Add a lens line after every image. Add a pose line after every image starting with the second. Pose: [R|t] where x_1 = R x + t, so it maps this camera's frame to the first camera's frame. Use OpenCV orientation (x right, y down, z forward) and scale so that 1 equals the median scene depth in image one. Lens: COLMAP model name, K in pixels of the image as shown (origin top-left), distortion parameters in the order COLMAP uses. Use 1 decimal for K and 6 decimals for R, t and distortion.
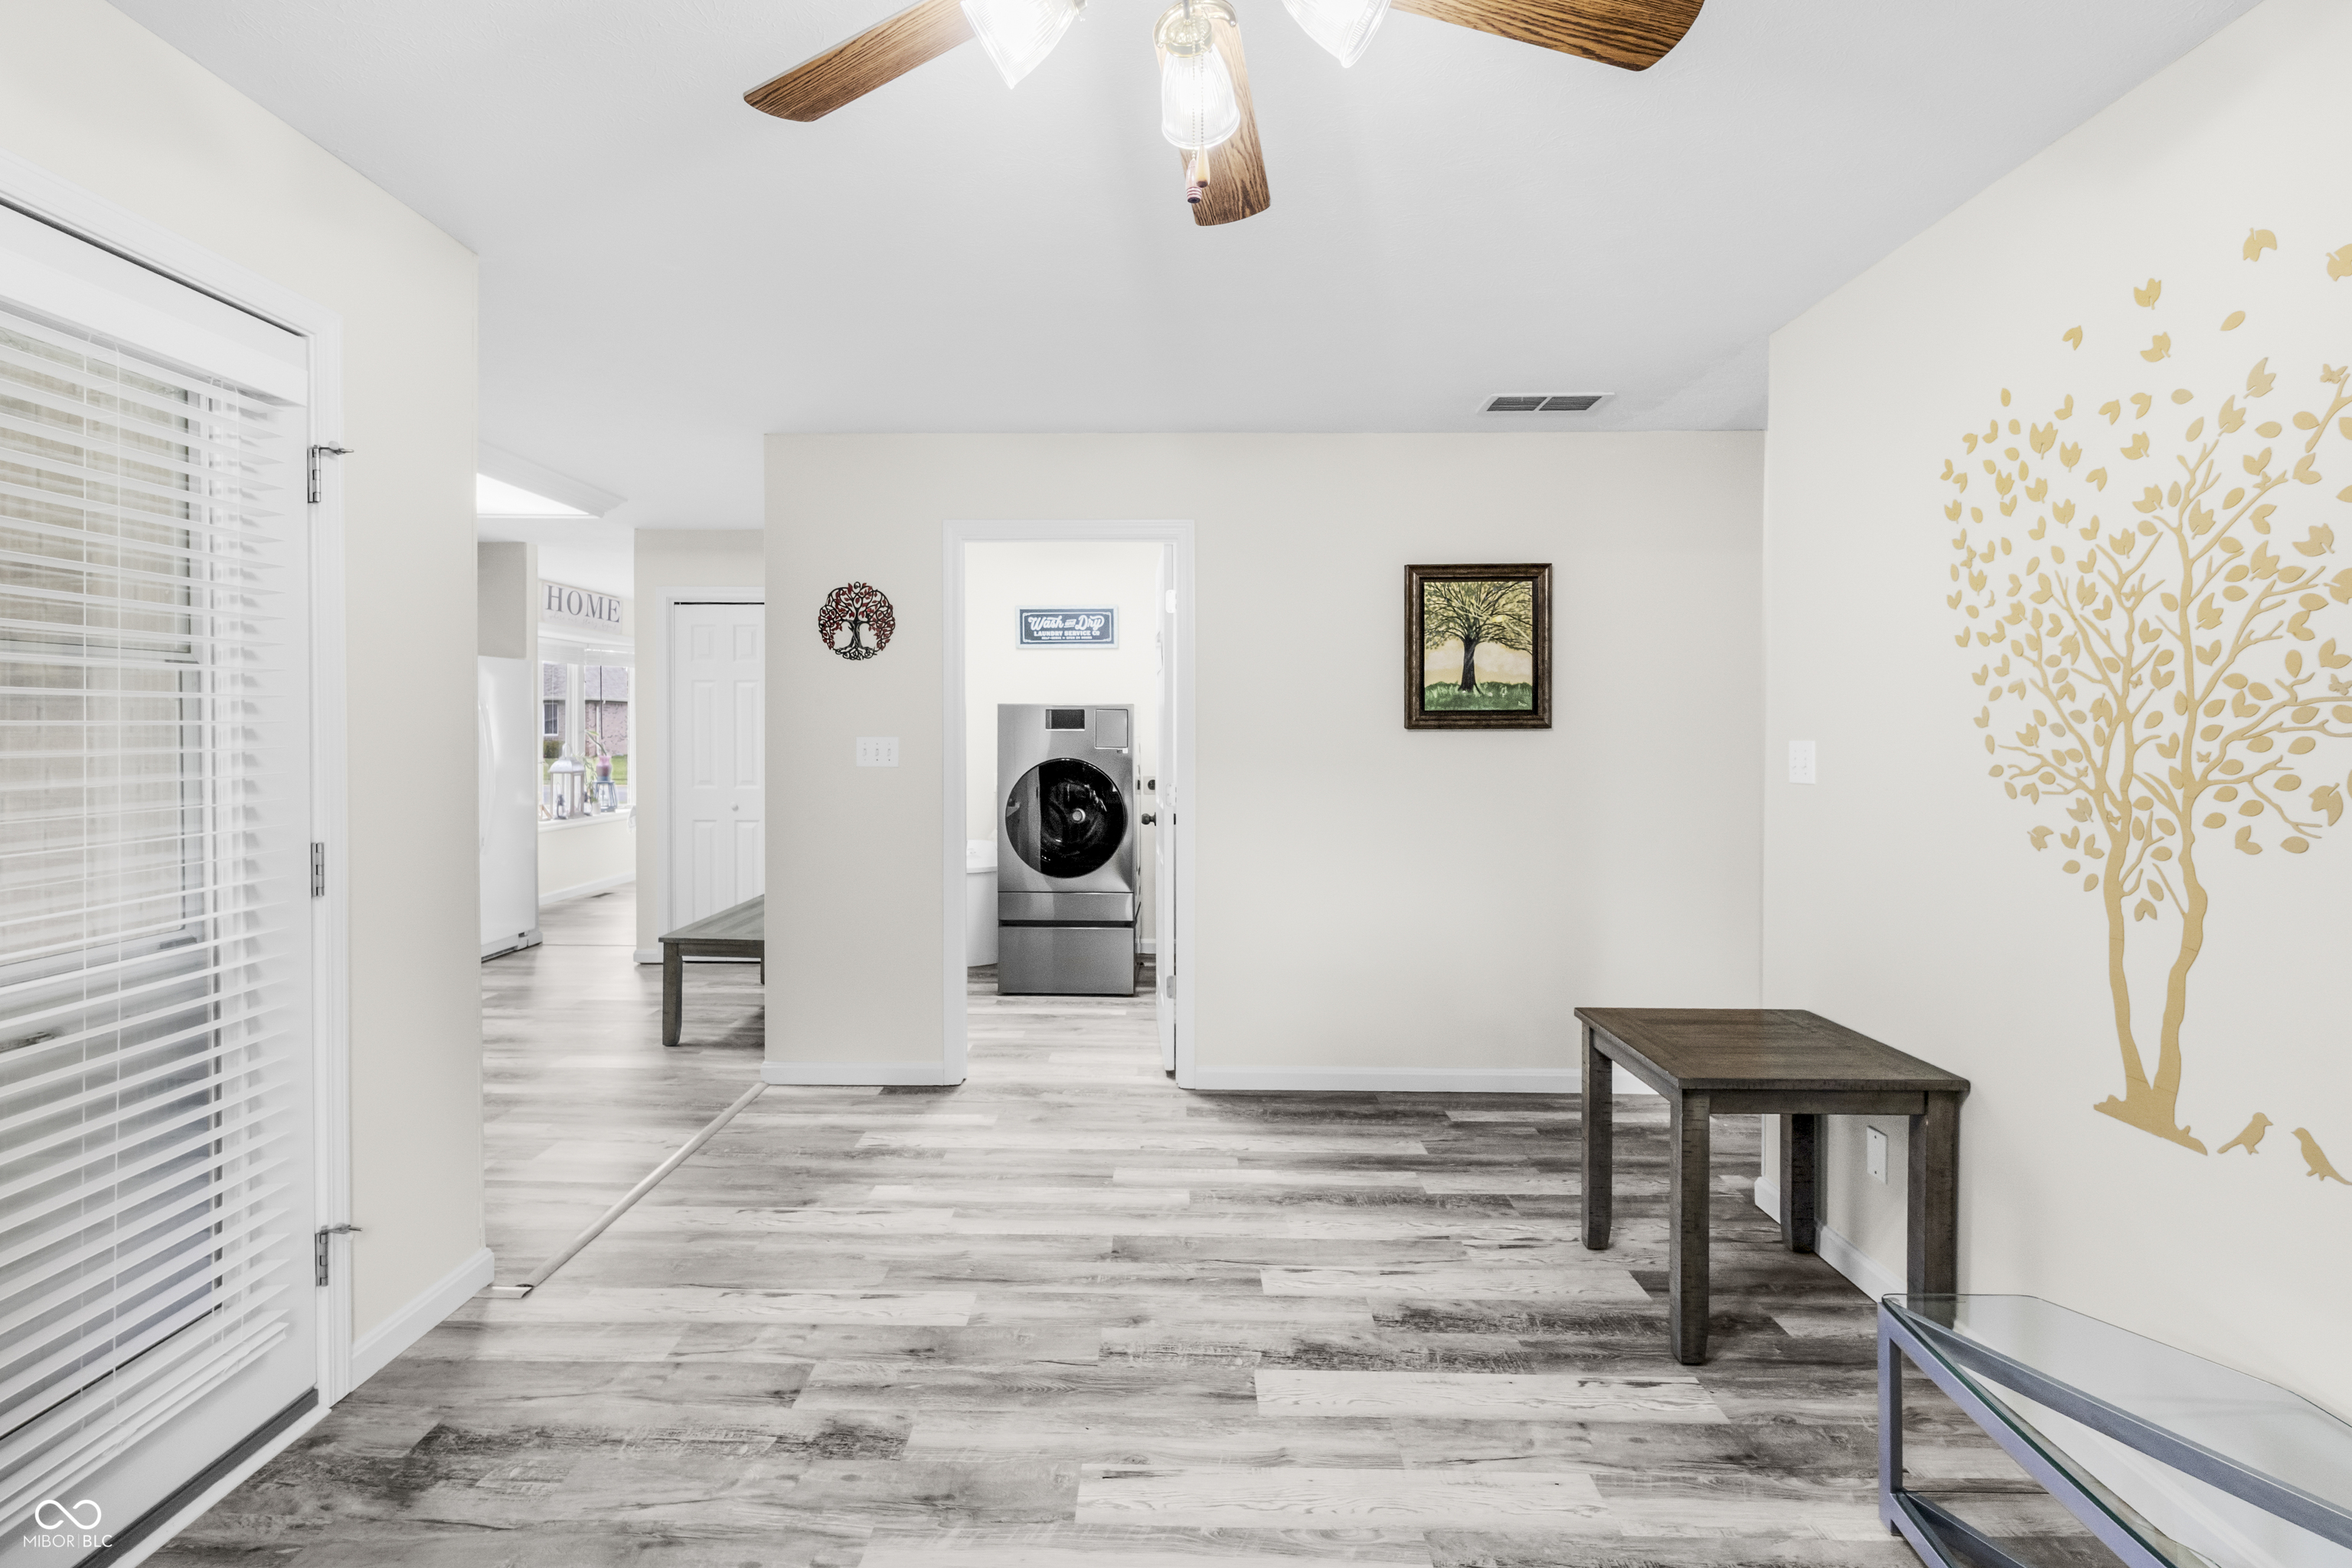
lens RADIAL K [[1102.9, 0, 1158.2], [0, 1102.9, 746.9], [0, 0, 1]] dist [-0.001327, 0.000752]
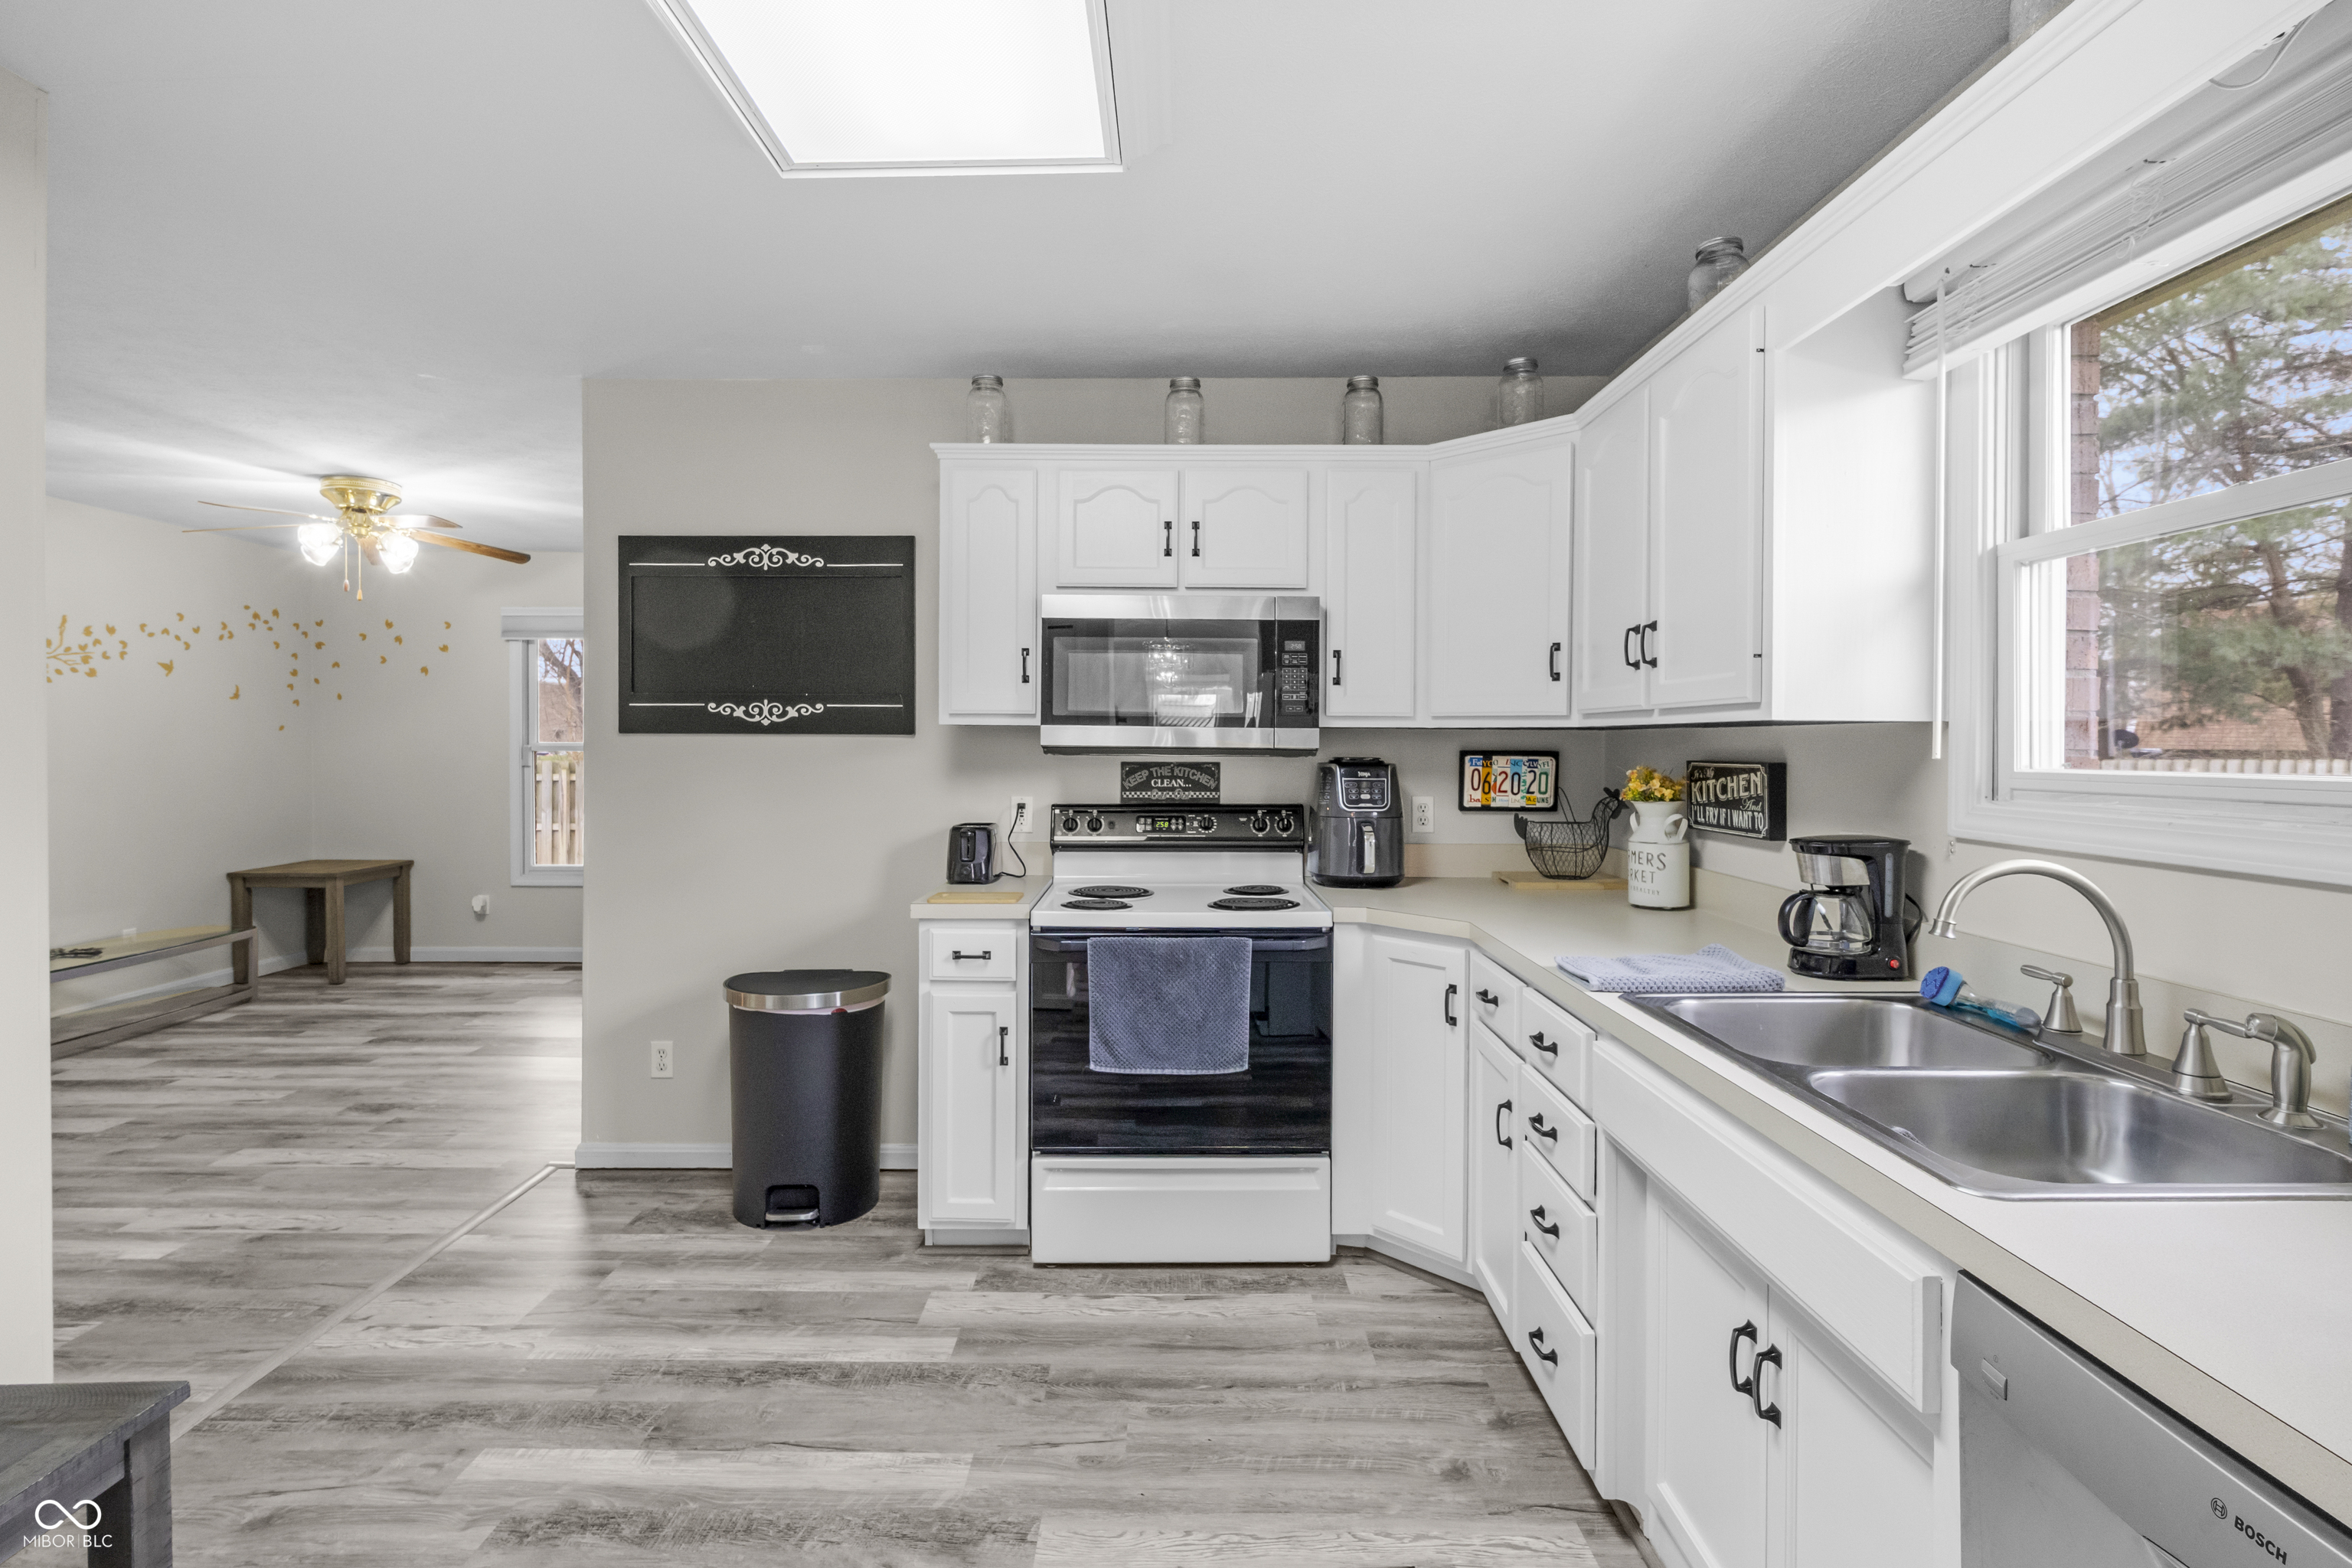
lens RADIAL K [[1102.9, 0, 1158.2], [0, 1102.9, 746.9], [0, 0, 1]] dist [-0.001327, 0.000752]
pose [[-0.999932, -0.003899, -0.011006, -1.667602], [-0.004132, 0.999766, 0.021211, -0.051725], [0.010921, 0.021255, -0.999714, 3.004470]]
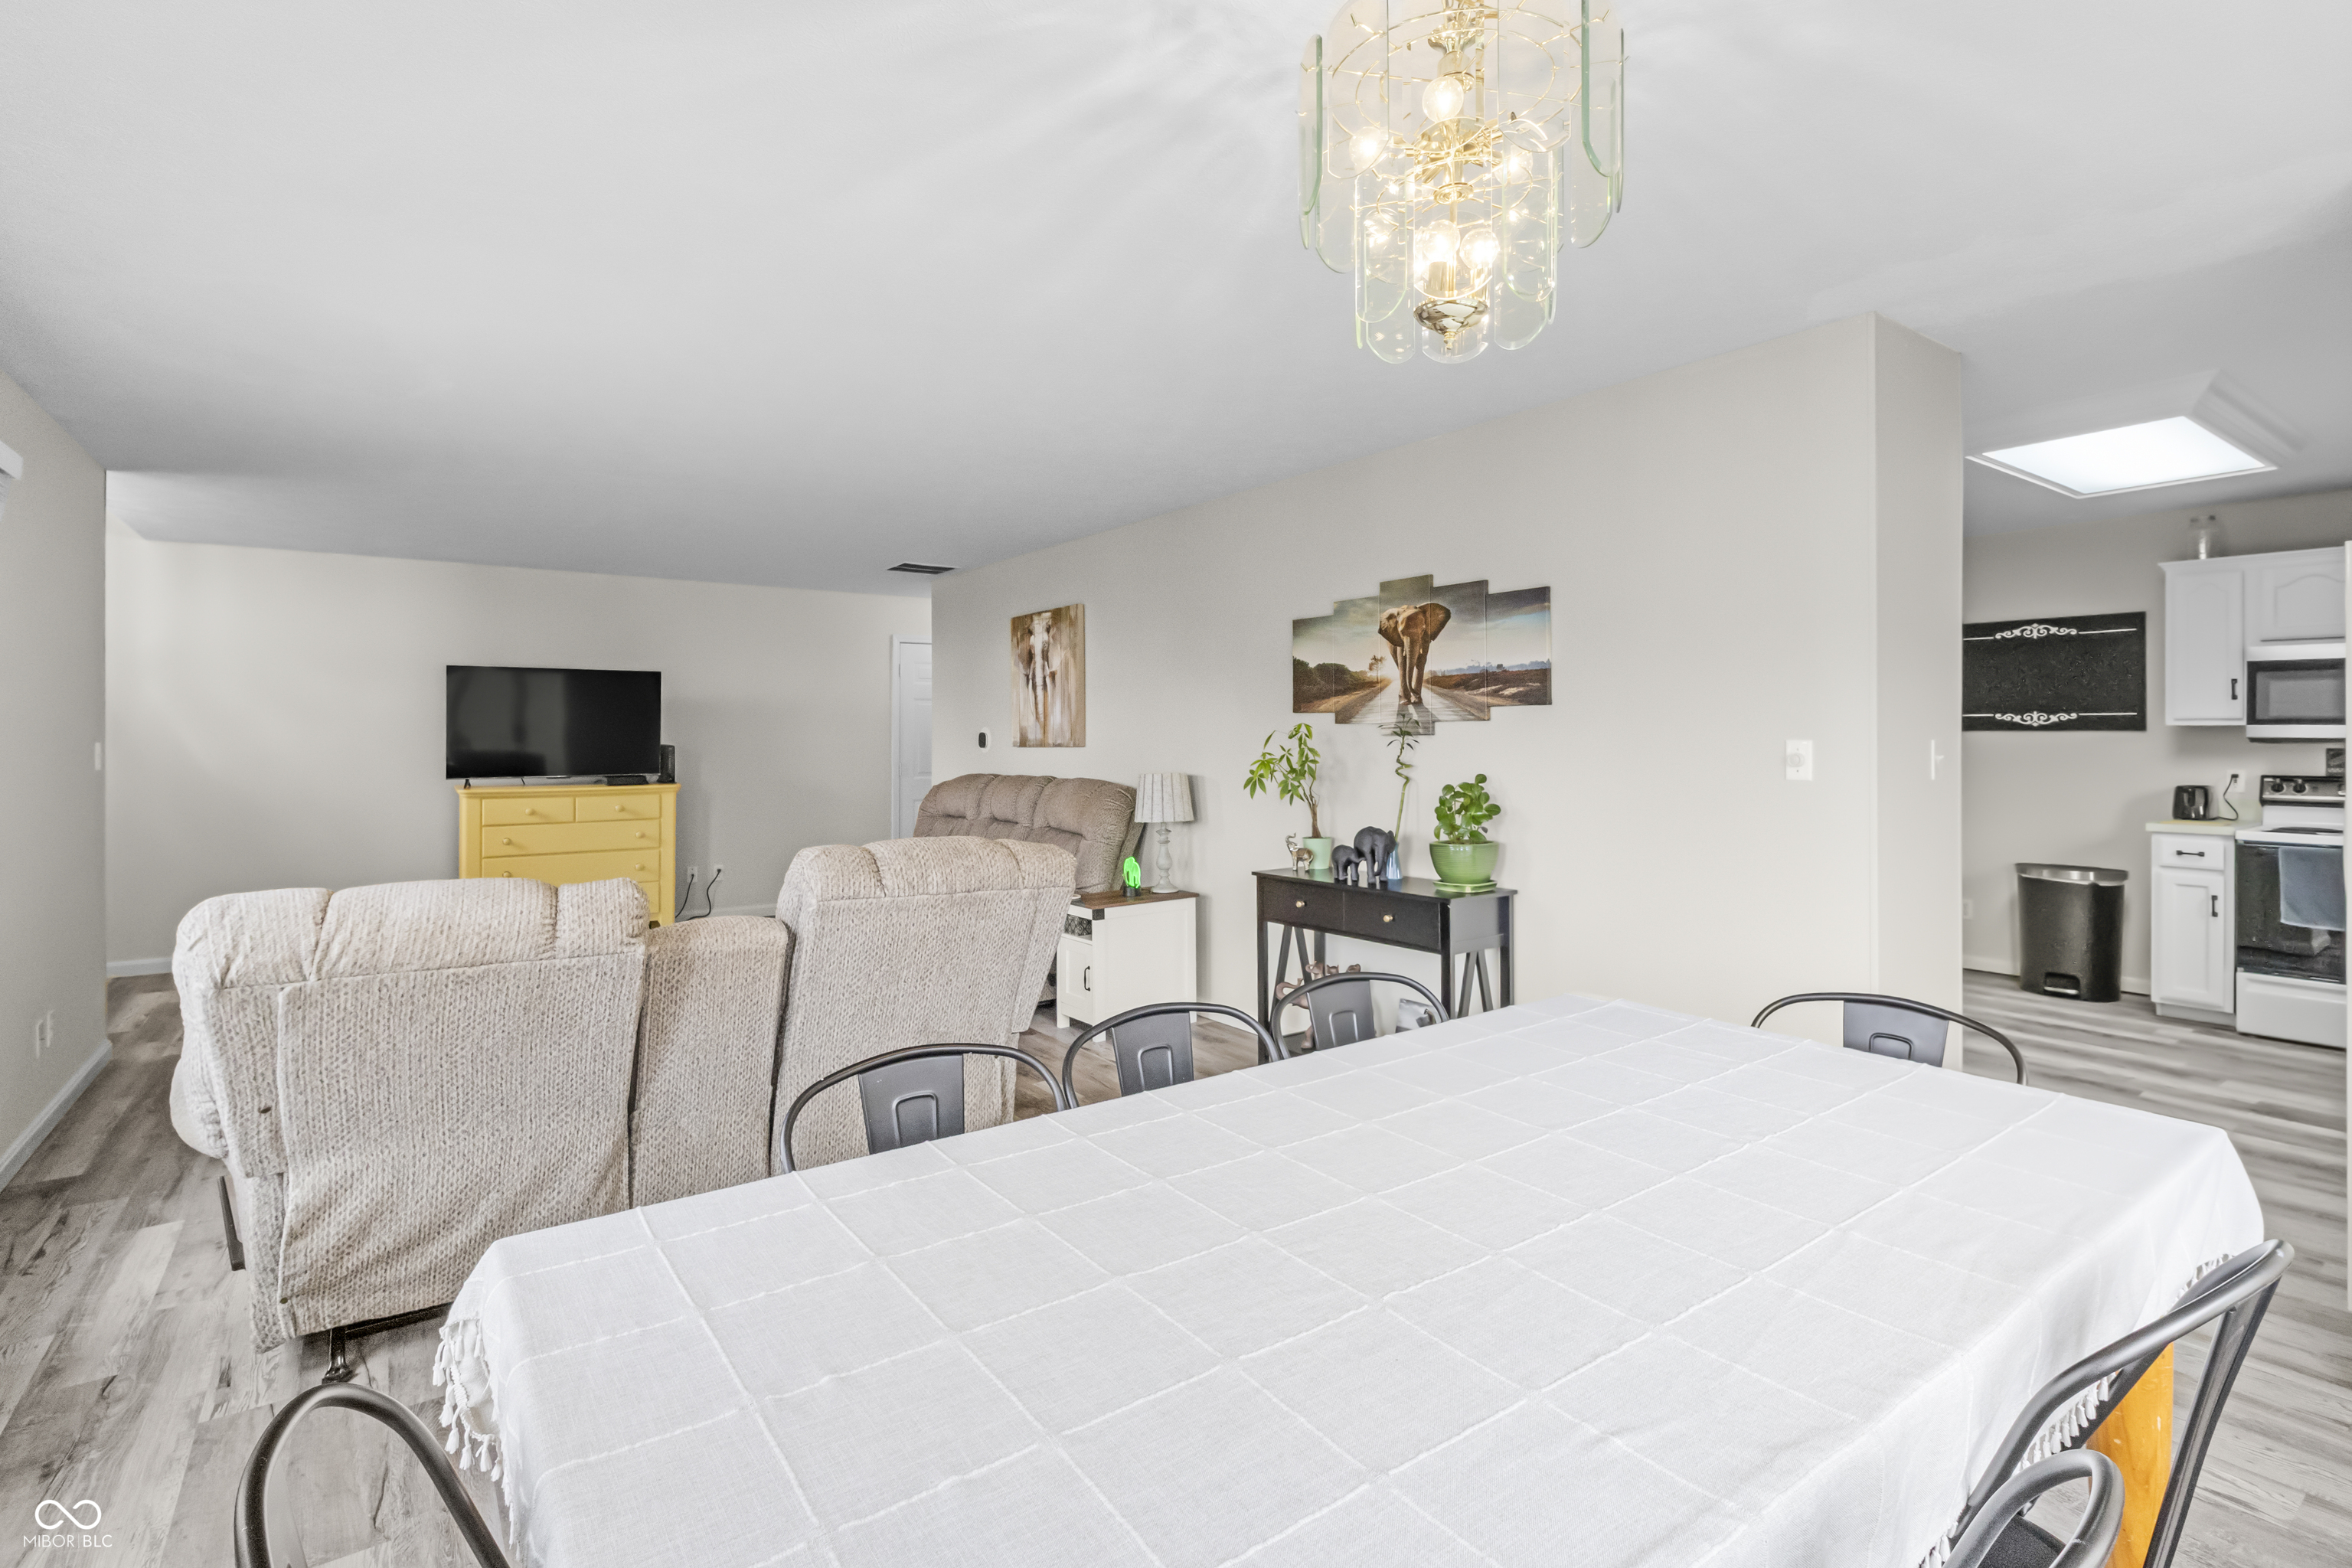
lens RADIAL K [[1085.5, 0, 1182.8], [0, 1085.5, 730.3], [0, 0, 1]] dist [0.001418, 0.000754]
pose [[-0.606252, 0.000878, 0.795272, -2.078987], [0.009281, 0.999939, 0.005970, -0.077225], [-0.795218, 0.011000, -0.606223, 5.215369]]
